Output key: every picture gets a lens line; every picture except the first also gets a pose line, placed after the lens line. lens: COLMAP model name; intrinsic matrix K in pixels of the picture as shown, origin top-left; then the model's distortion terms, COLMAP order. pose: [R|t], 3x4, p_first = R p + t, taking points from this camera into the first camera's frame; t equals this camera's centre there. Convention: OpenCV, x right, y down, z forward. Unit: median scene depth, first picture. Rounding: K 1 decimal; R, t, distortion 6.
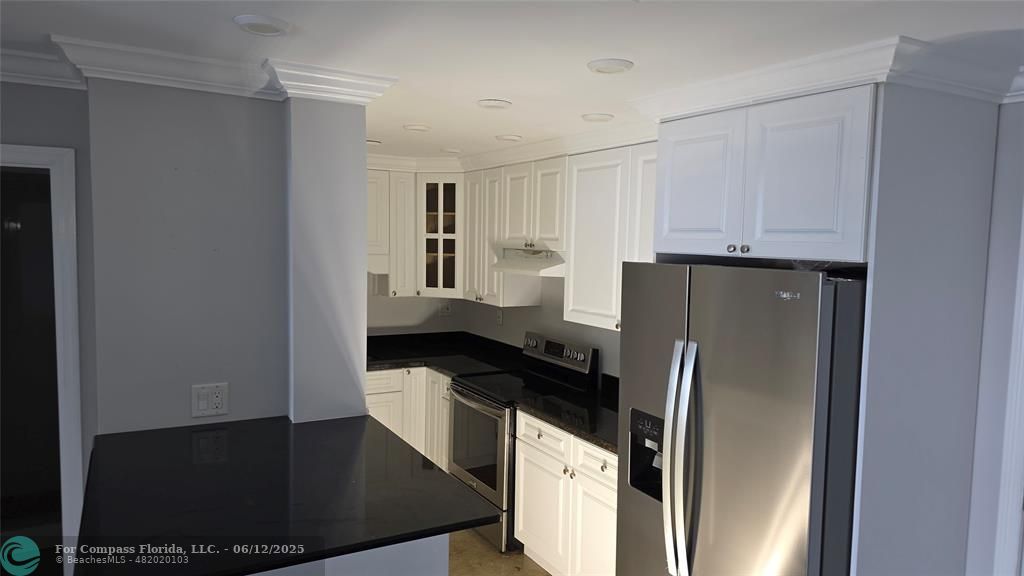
lens RADIAL K [[688.3, 0, 510.0], [0, 688.3, 288.4], [0, 0, 1]] dist [0.035313, -0.018044]
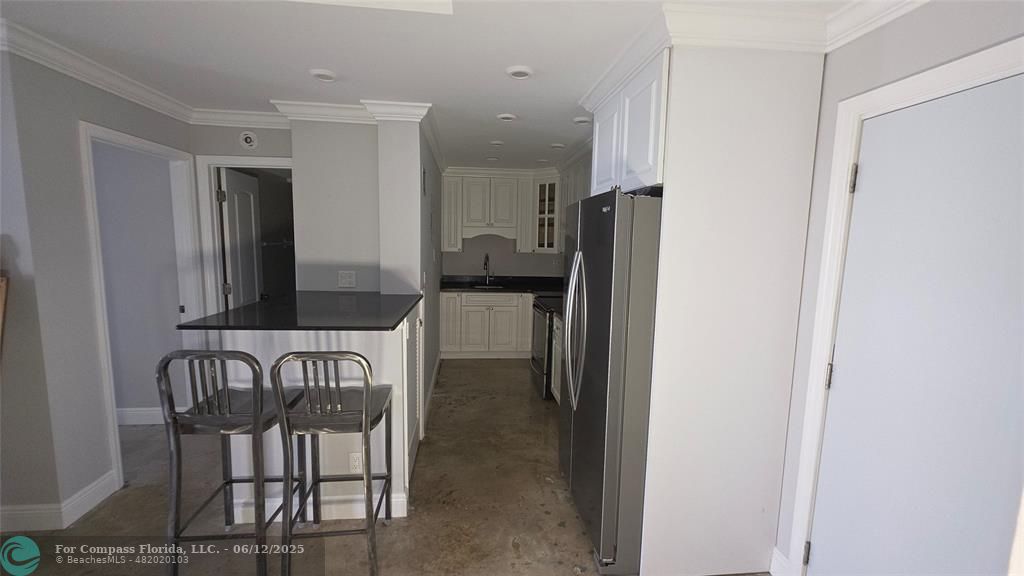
lens RADIAL K [[411.9, 0, 503.0], [0, 411.9, 287.4], [0, 0, 1]] dist [-0.001355, 0.000158]
pose [[0.907788, 0.048970, -0.416561, 0.452000], [-0.033992, 0.998484, 0.043304, 0.111517], [0.418049, -0.025151, 0.908076, 0.101787]]
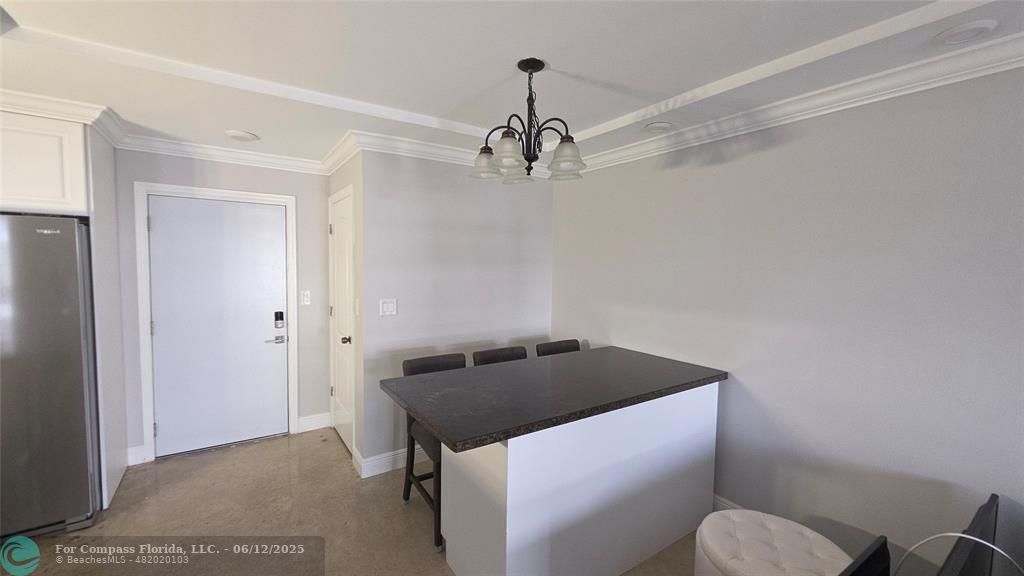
lens RADIAL K [[411.9, 0, 513.5], [0, 411.9, 286.2], [0, 0, 1]] dist [-0.001355, 0.000158]
pose [[-0.085981, -0.081989, 0.992917, -0.580161], [0.053681, 0.994779, 0.086791, 0.094060], [-0.994850, 0.060763, -0.081131, -0.058933]]
